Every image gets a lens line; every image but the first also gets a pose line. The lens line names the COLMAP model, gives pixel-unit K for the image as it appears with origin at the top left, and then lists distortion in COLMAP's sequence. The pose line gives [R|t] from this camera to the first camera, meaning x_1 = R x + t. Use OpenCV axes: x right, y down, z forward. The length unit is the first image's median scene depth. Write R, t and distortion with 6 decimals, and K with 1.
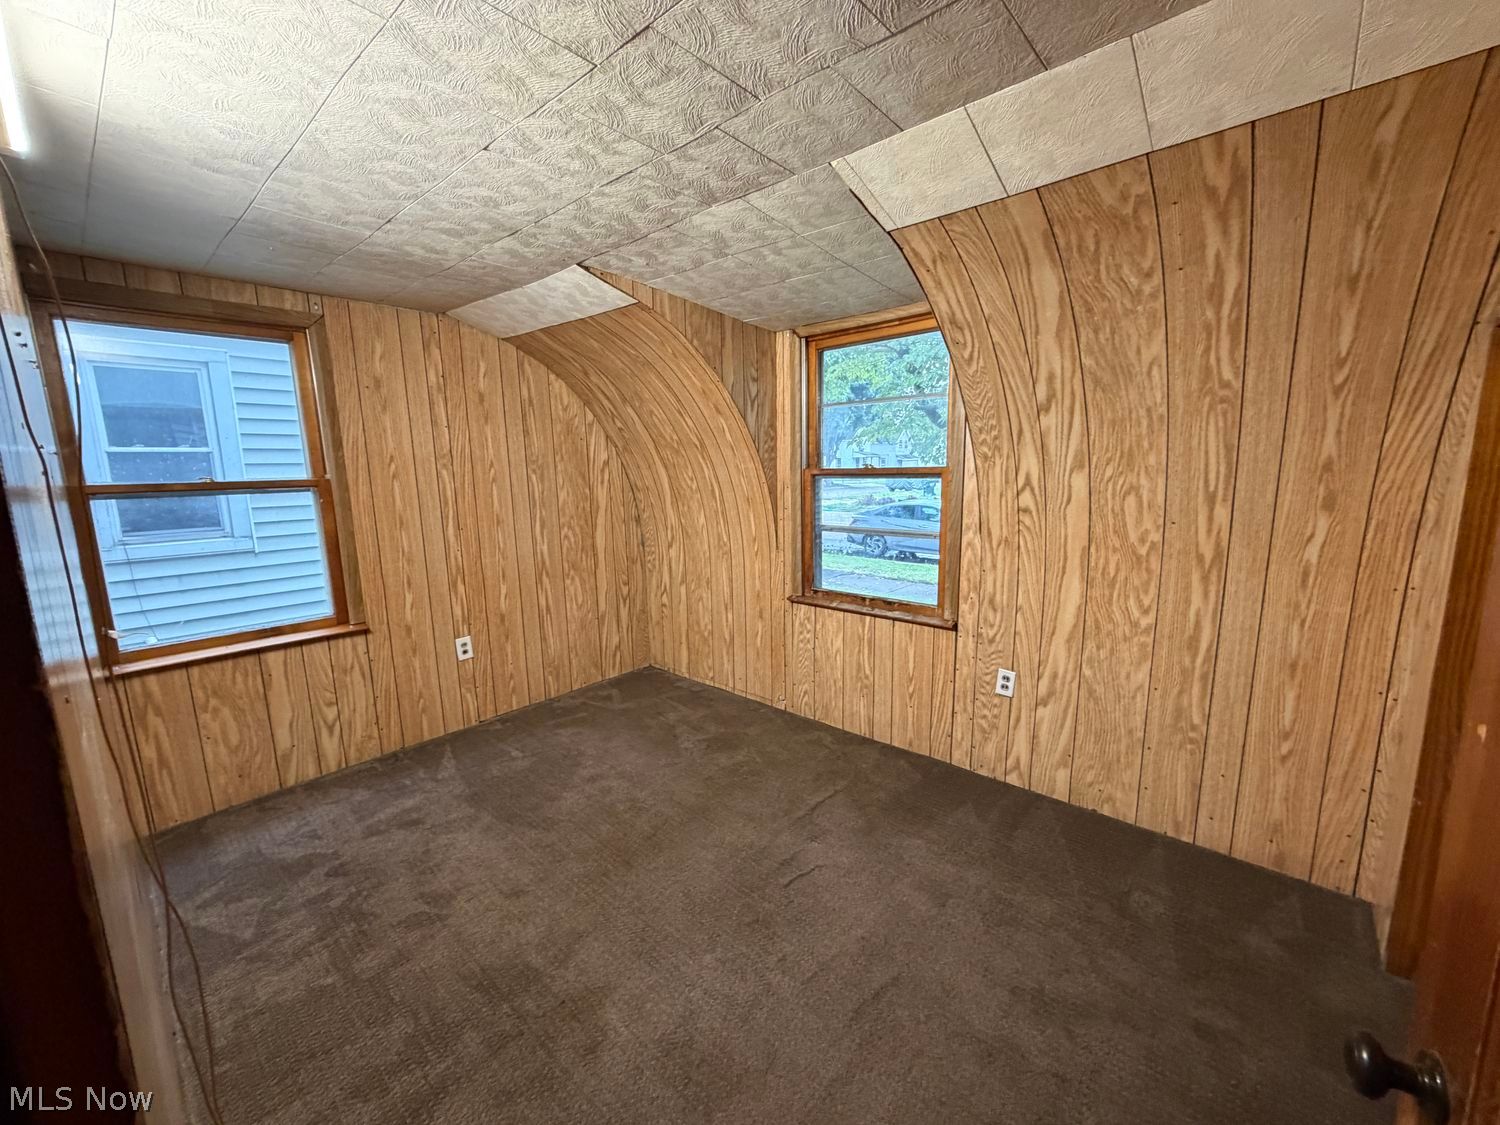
lens RADIAL K [[597.1, 0, 747.9], [0, 597.1, 567.3], [0, 0, 1]] dist [0.001706, 0.000545]
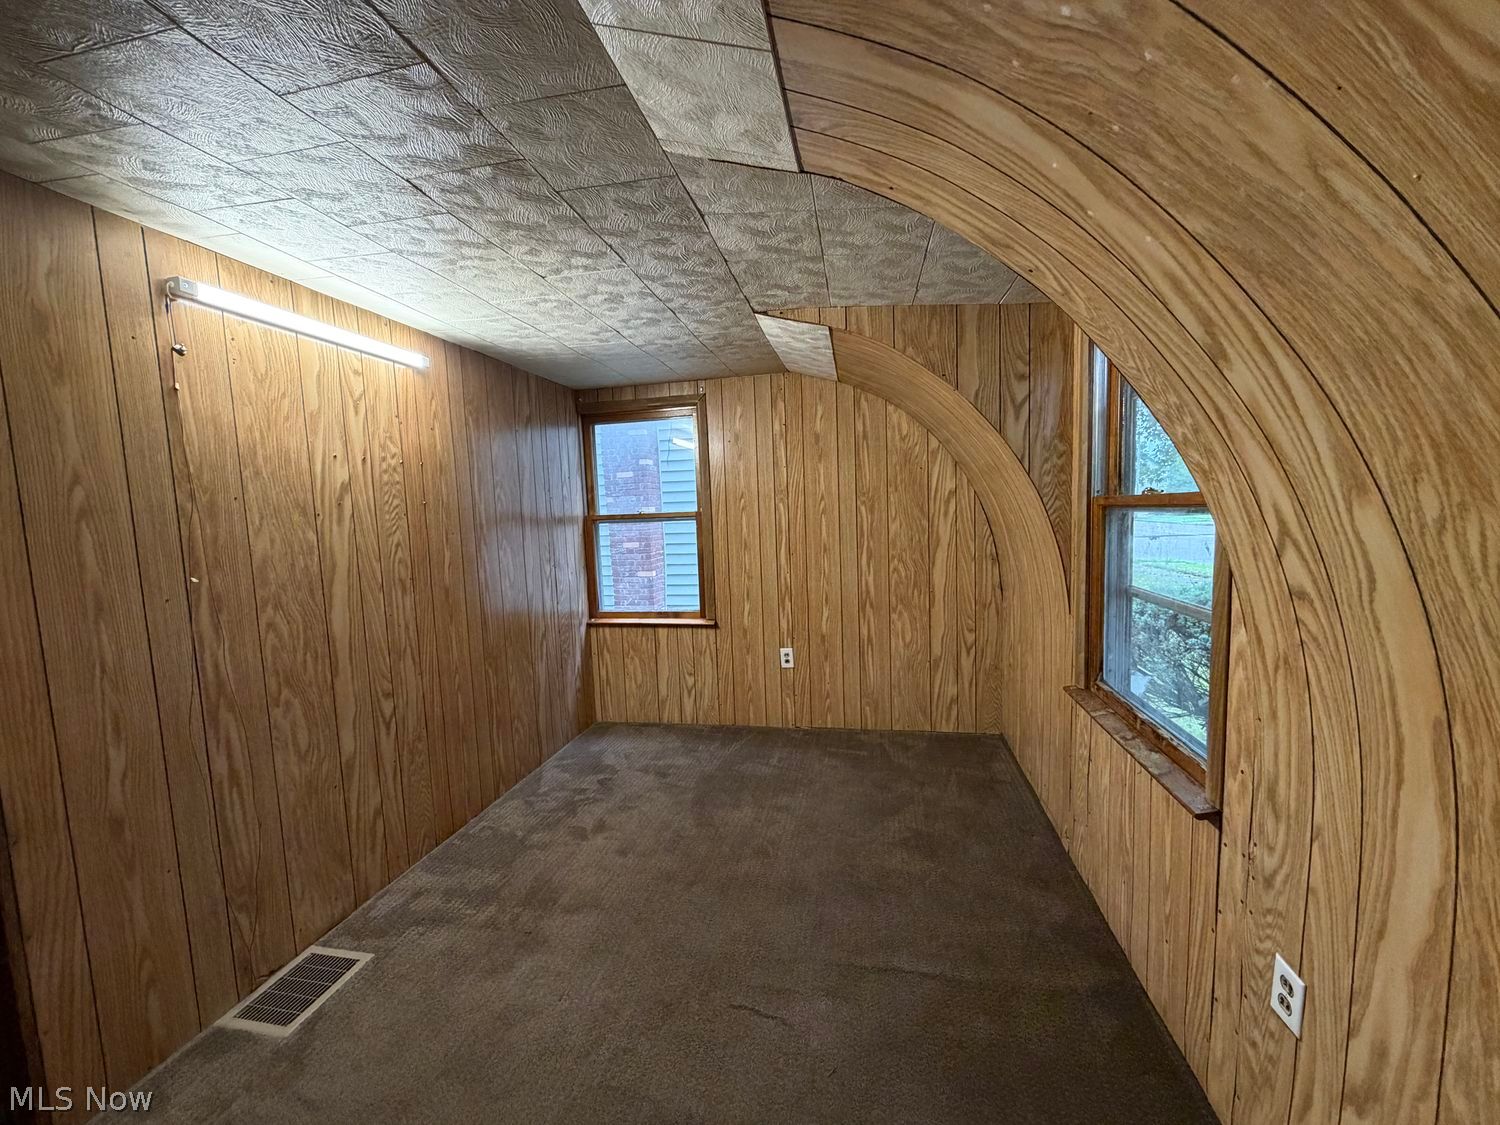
lens RADIAL K [[597.1, 0, 749.4], [0, 597.1, 567.0], [0, 0, 1]] dist [0.001706, 0.000545]
pose [[0.505667, 0.083792, -0.858650, 0.498340], [-0.121305, 0.992290, 0.025395, -0.062900], [0.854158, 0.091317, 0.511933, 0.368247]]
